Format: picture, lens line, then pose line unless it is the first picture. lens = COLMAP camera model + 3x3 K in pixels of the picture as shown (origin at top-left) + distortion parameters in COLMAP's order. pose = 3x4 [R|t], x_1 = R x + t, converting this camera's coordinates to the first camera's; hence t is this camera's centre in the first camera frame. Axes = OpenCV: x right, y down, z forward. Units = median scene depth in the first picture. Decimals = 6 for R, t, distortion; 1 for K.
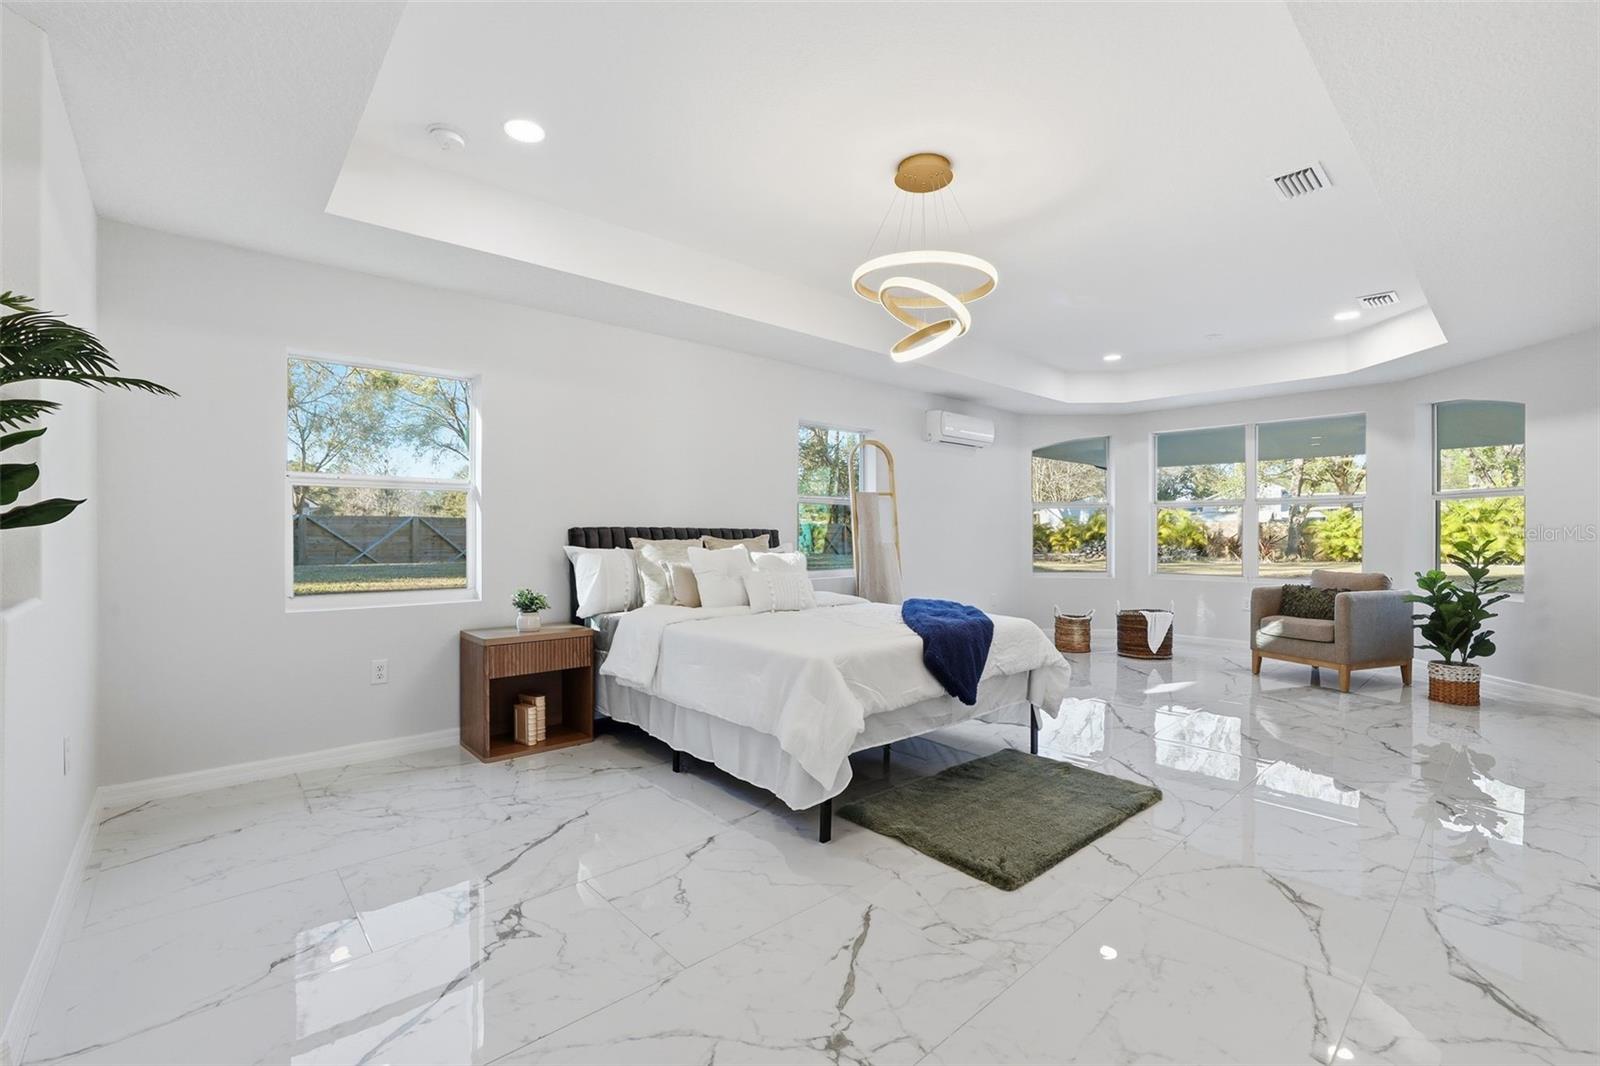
lens RADIAL K [[700.6, 0, 804.9], [0, 700.6, 524.8], [0, 0, 1]] dist [-0.033892, 0.015651]
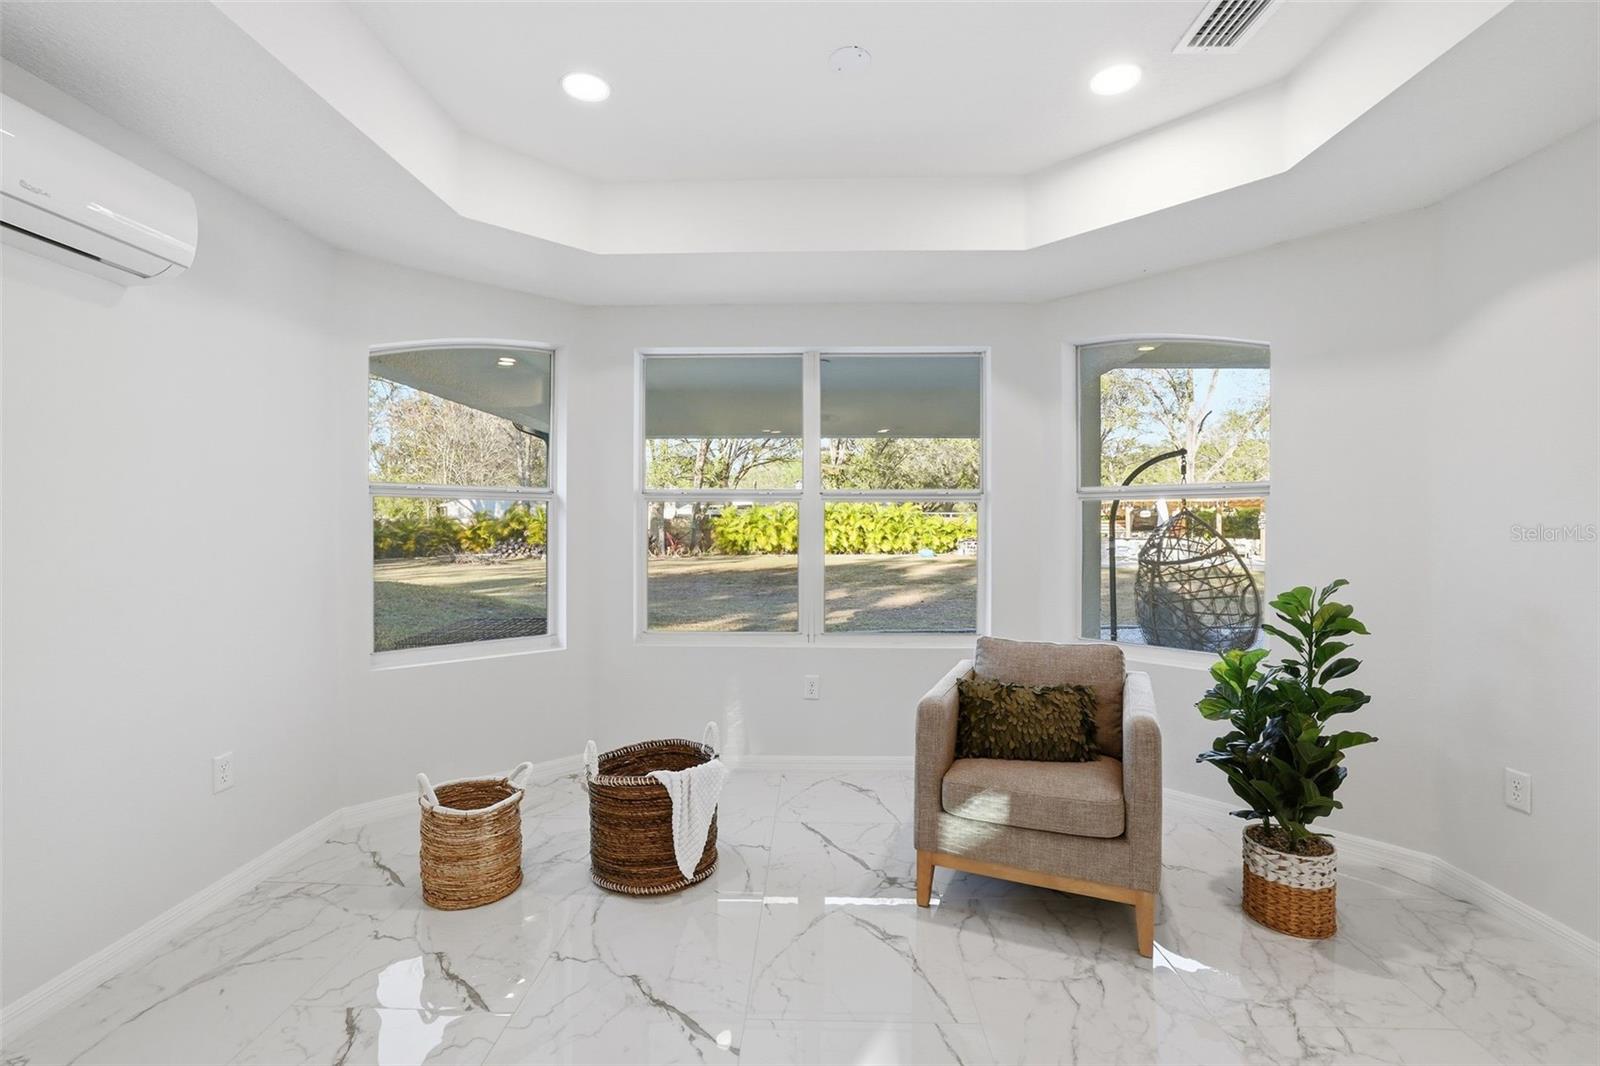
lens RADIAL K [[700.6, 0, 804.9], [0, 700.6, 524.8], [0, 0, 1]] dist [-0.033892, 0.015651]
pose [[0.700355, 0.003554, 0.713786, 0.054387], [-0.010262, 0.999934, 0.005090, -0.002594], [-0.713721, -0.010890, 0.700346, 0.136913]]
